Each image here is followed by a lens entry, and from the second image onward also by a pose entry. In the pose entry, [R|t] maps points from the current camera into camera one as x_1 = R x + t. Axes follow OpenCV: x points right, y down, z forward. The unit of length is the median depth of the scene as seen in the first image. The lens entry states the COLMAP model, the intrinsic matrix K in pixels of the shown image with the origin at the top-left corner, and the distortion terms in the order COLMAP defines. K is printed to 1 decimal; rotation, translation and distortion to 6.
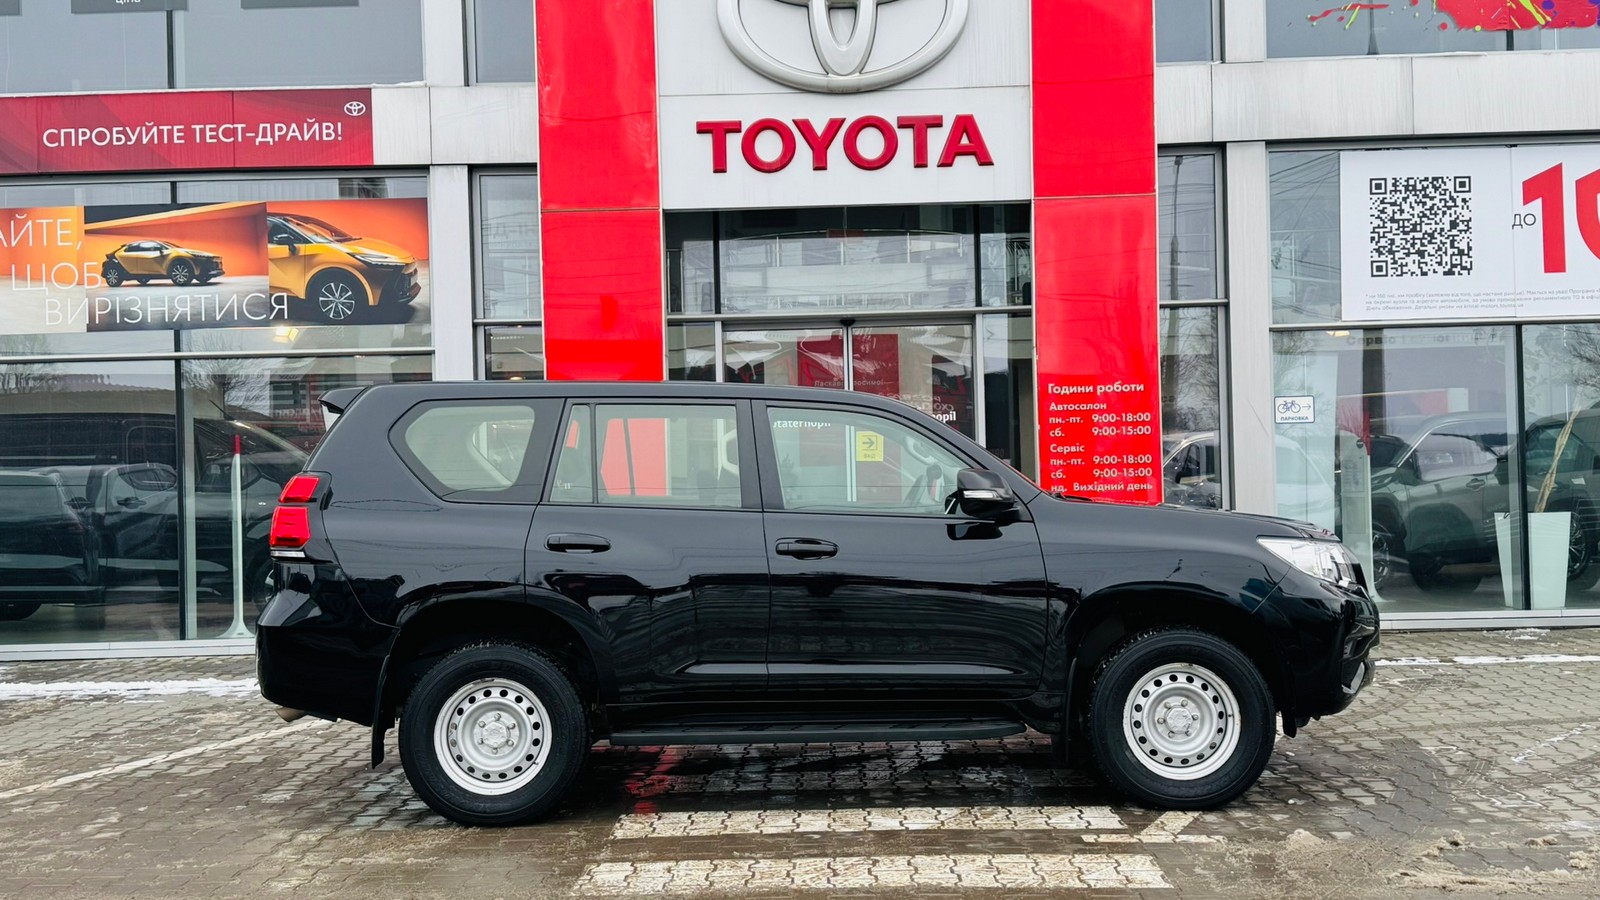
lens RADIAL K [[1728.7, 0, 804.4], [0, 1728.7, 452.6], [0, 0, 1]] dist [0.180479, -0.448385]
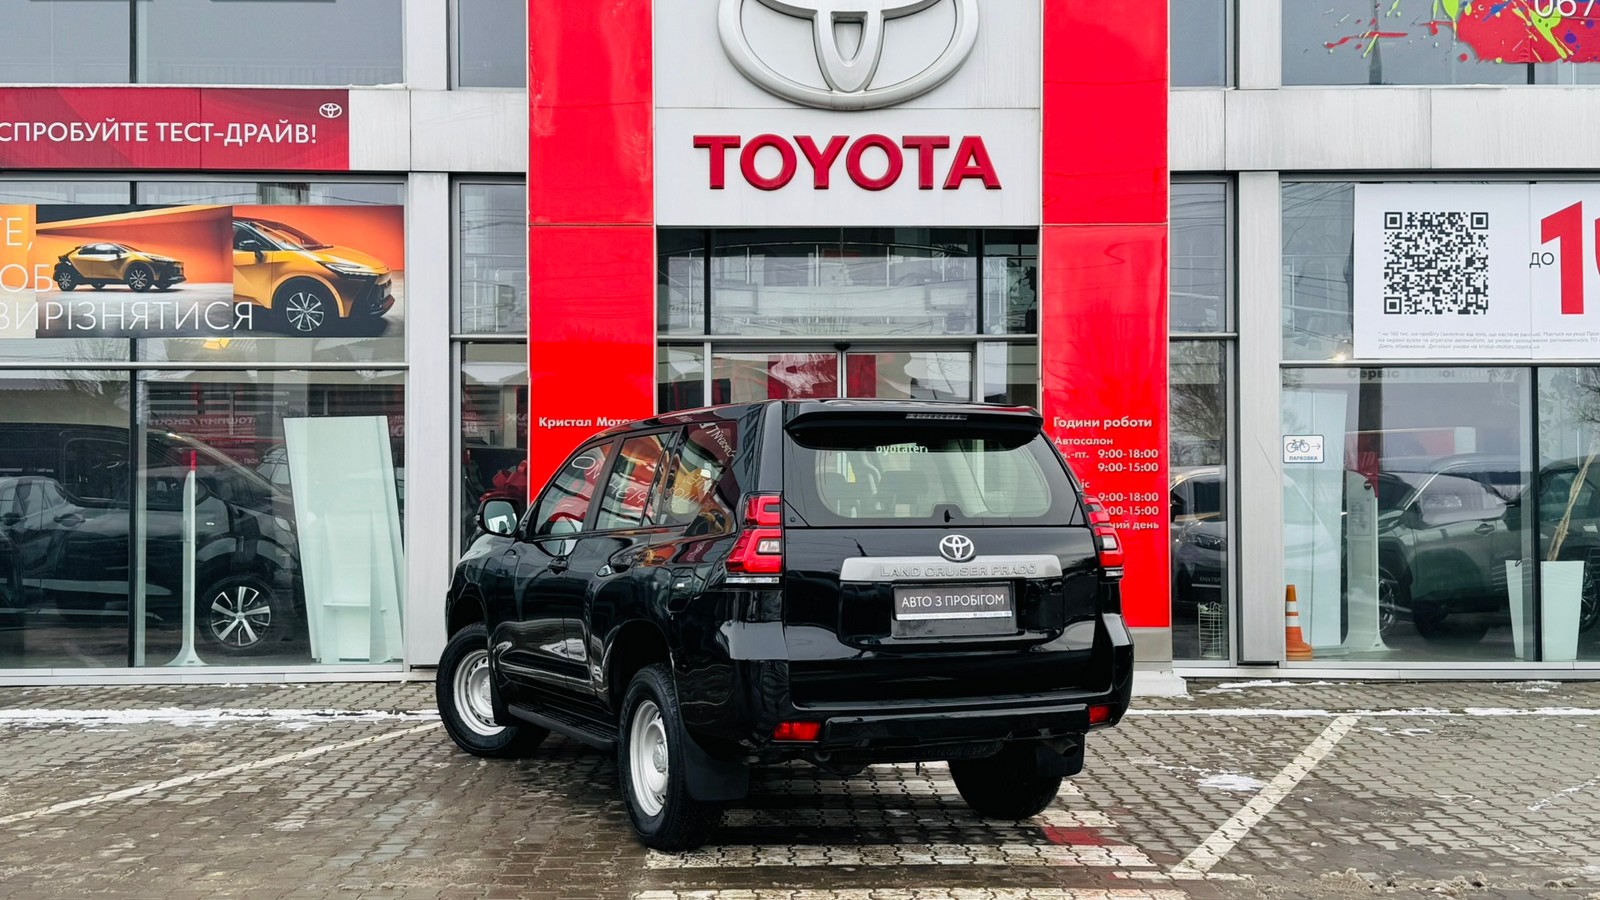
lens RADIAL K [[1933.7, 0, 802.1], [0, 1933.7, 452.0], [0, 0, 1]] dist [0.182373, -0.455991]
pose [[0.999103, 0.022220, 0.036048, -0.037098], [-0.021780, 0.999684, -0.012559, -0.003582], [-0.036316, 0.011762, 0.999271, -0.070925]]
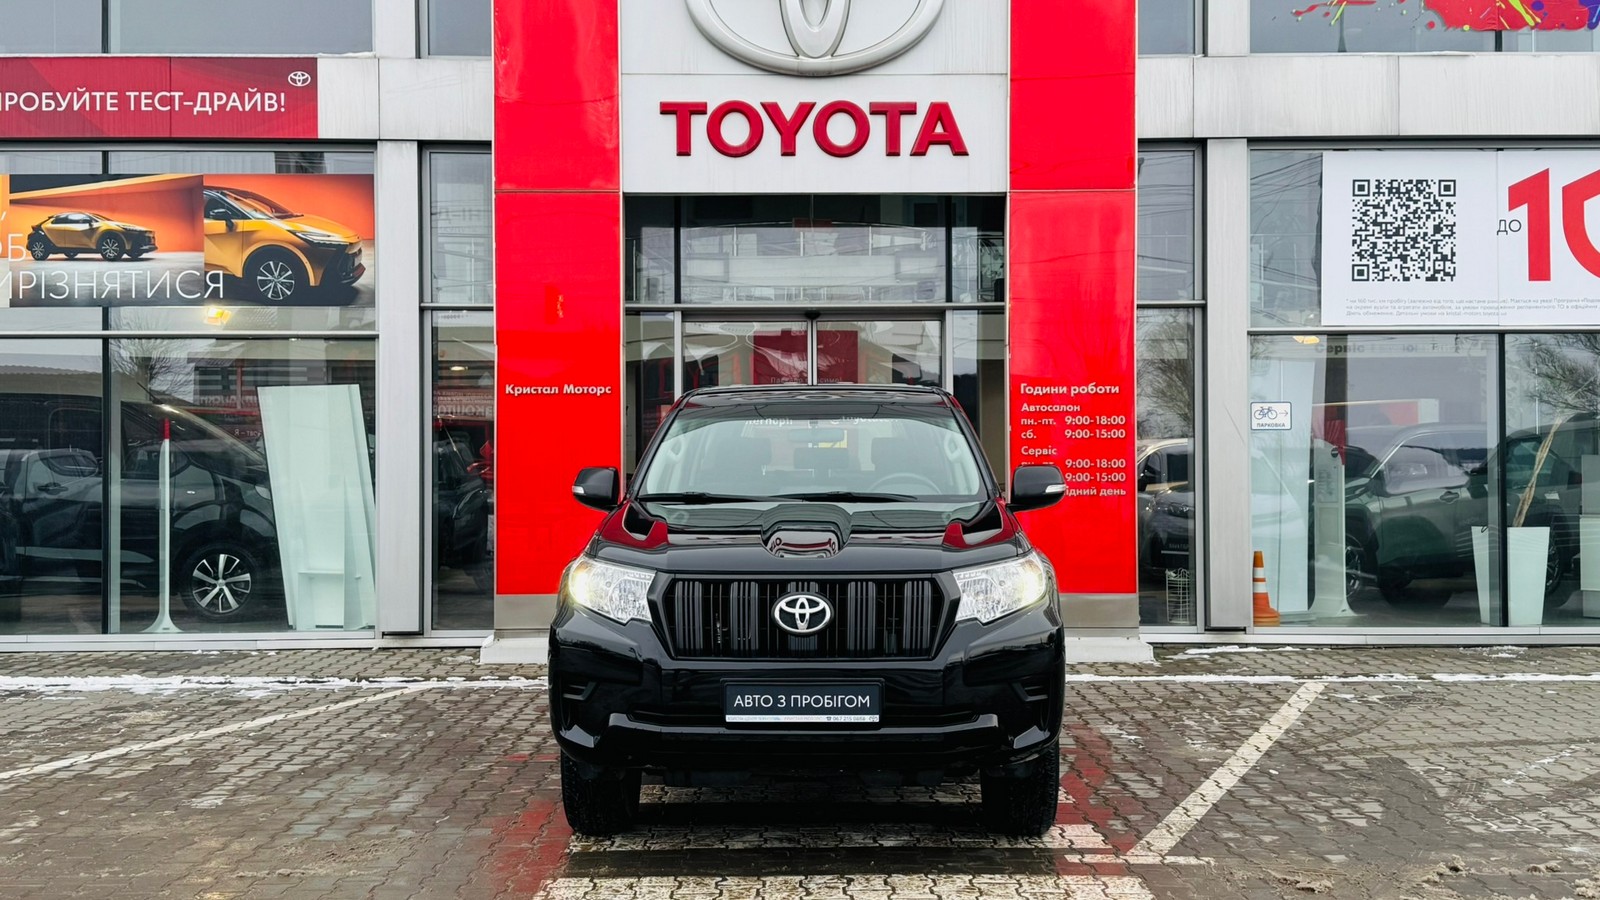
lens RADIAL K [[1772.3, 0, 802.3], [0, 1772.3, 451.3], [0, 0, 1]] dist [0.183536, -0.461305]
pose [[0.999322, 0.020457, 0.030598, -0.010033], [-0.020405, 0.999790, -0.001990, 0.002373], [-0.030633, 0.001364, 0.999530, 0.016415]]
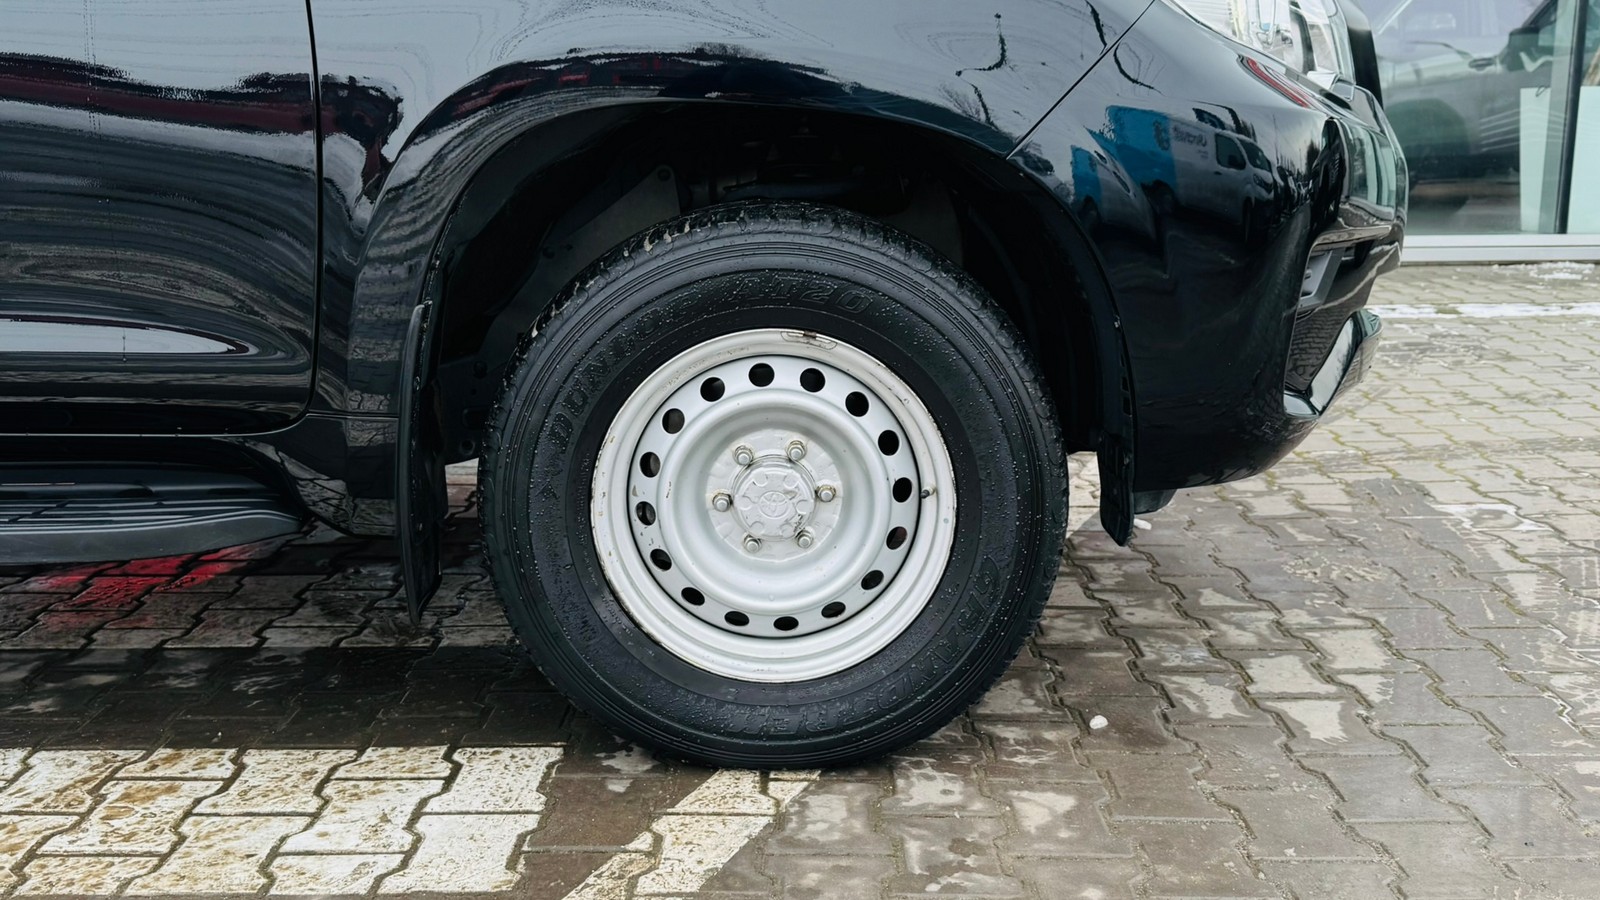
lens RADIAL K [[1523.3, 0, 798.2], [0, 1523.3, 519.6], [0, 0, 1]] dist [0.175749, -0.306398]
pose [[0.999838, 0.017237, 0.005197, 0.127368], [-0.017995, 0.965698, 0.259044, 0.048158], [-0.000554, -0.259096, 0.965852, 0.423281]]
